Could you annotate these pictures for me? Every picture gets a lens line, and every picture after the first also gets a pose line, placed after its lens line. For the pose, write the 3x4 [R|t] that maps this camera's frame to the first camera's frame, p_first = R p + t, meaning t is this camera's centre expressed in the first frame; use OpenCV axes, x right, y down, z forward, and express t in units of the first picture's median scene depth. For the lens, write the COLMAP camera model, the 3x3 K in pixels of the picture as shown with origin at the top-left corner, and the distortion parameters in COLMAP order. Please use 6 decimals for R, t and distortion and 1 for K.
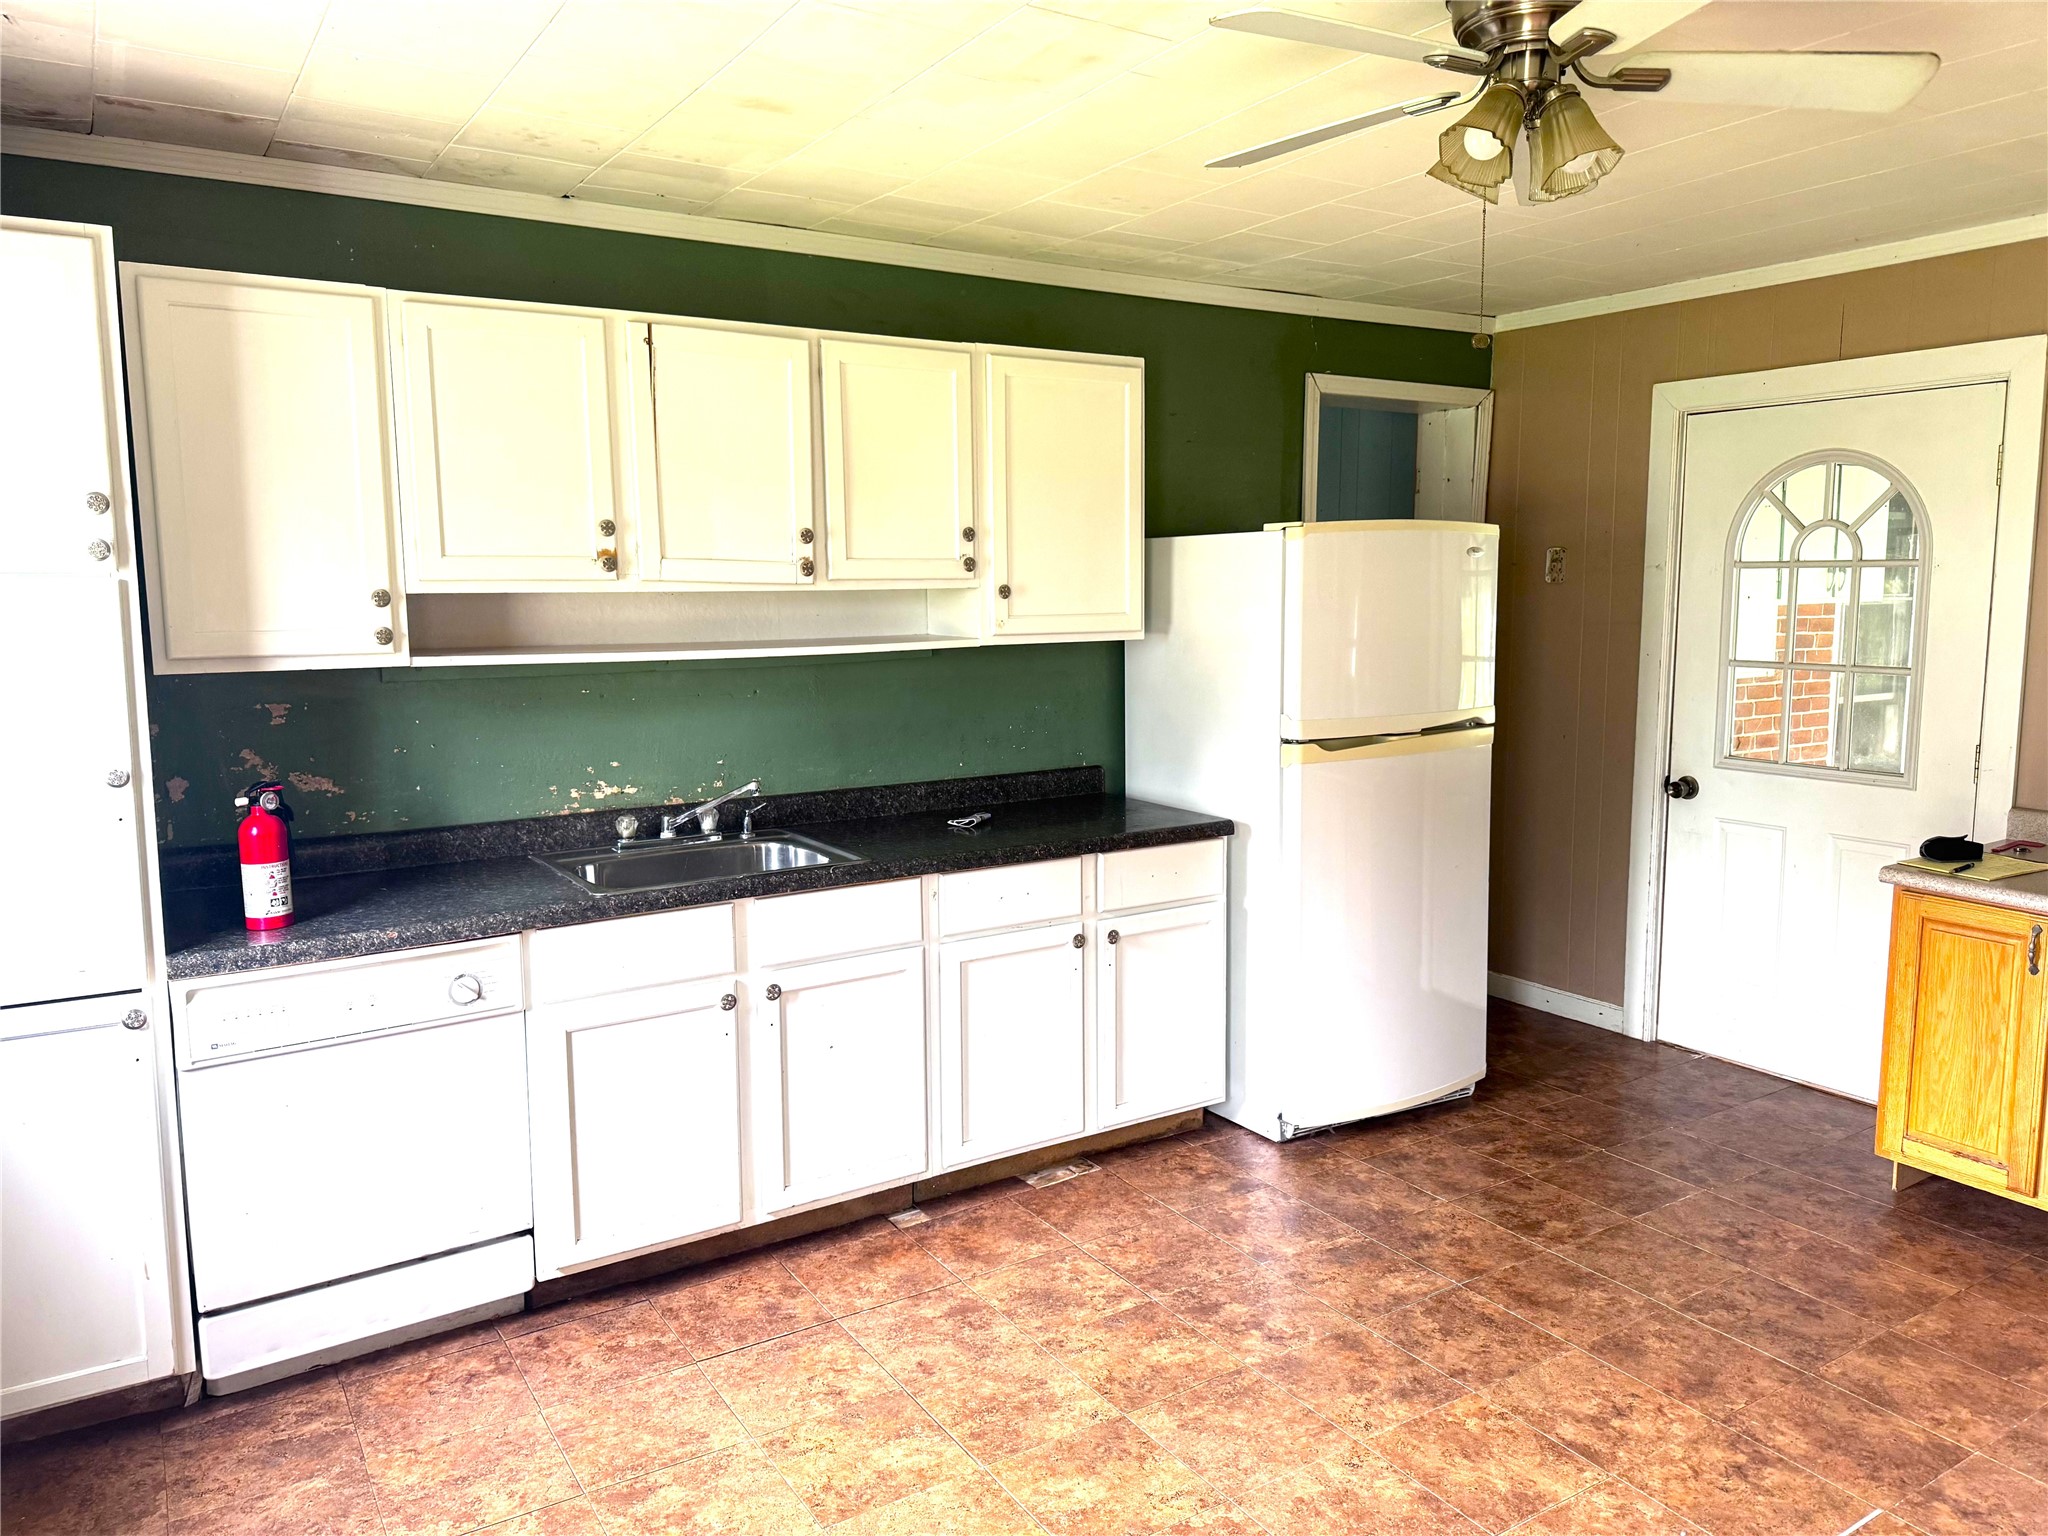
lens RADIAL K [[1576.0, 0, 1129.7], [0, 1576.0, 766.7], [0, 0, 1]] dist [0.240368, -0.117776]
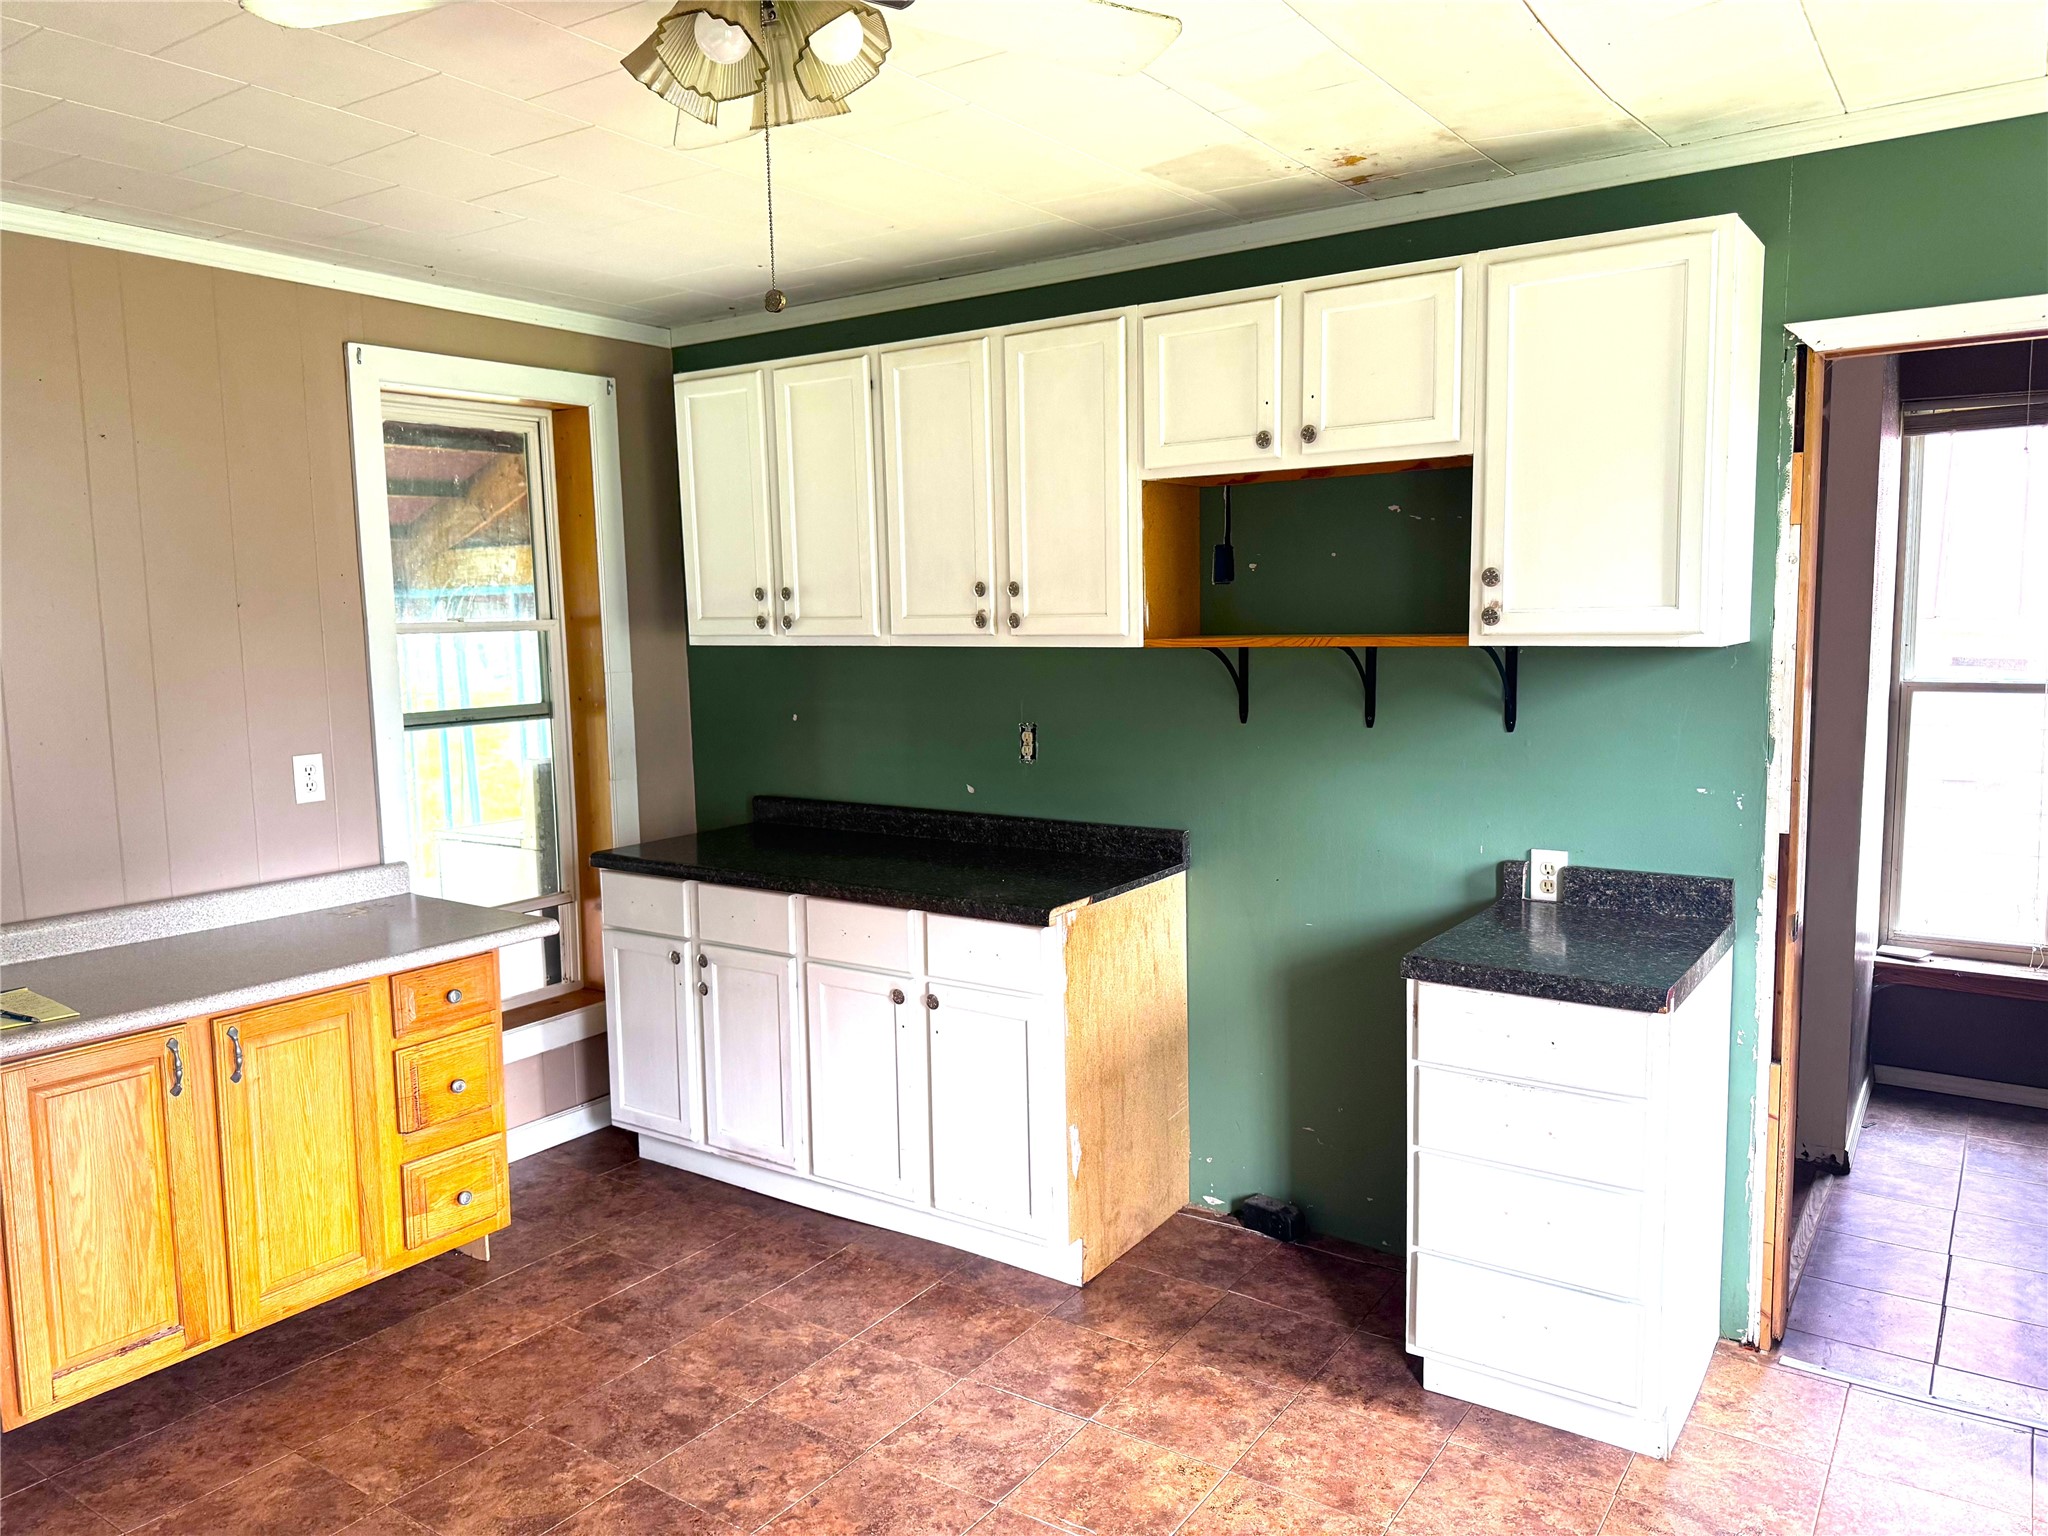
lens RADIAL K [[1540.0, 0, 1025.7], [0, 1540.0, 752.8], [0, 0, 1]] dist [0.194143, -0.165218]
pose [[-0.303517, -0.104169, 0.947115, -0.348270], [0.143594, 0.977653, 0.153545, -0.109082], [-0.941944, 0.182604, -0.281776, 0.758717]]
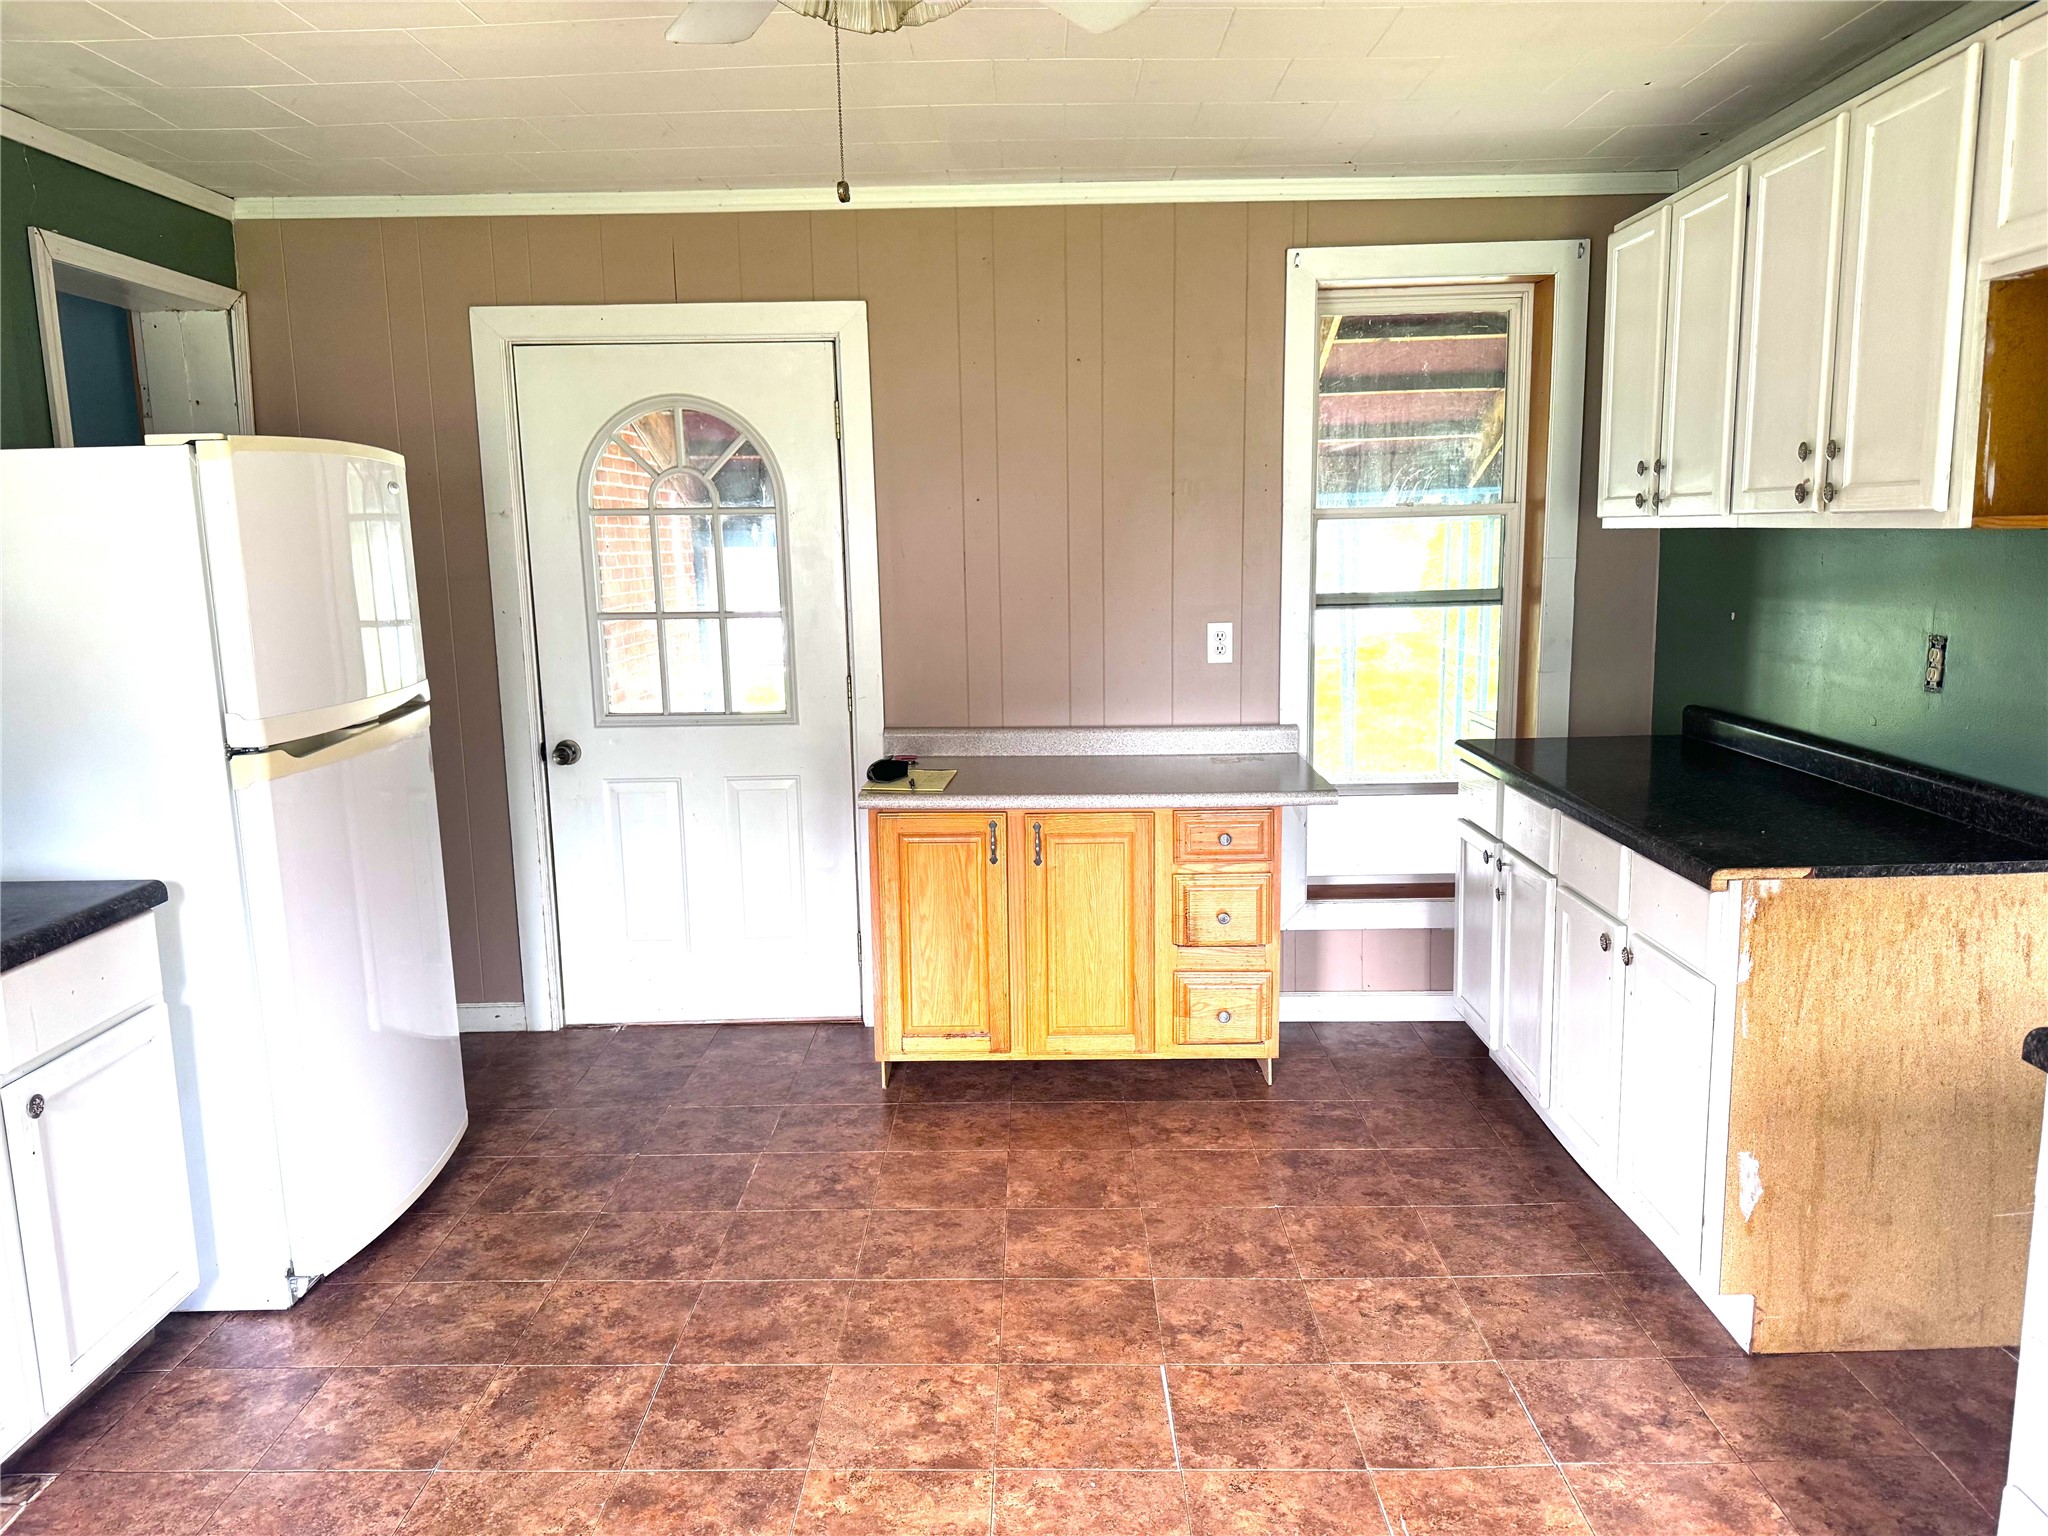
lens RADIAL K [[1513.5, 0, 1024.0], [0, 1513.5, 768.0], [0, 0, 1]] dist [0.063500, 0.001384]
pose [[0.608493, -0.145580, 0.780091, -0.233731], [0.127455, 0.988196, 0.084998, -0.024290], [-0.783257, 0.047706, 0.619865, 0.328387]]
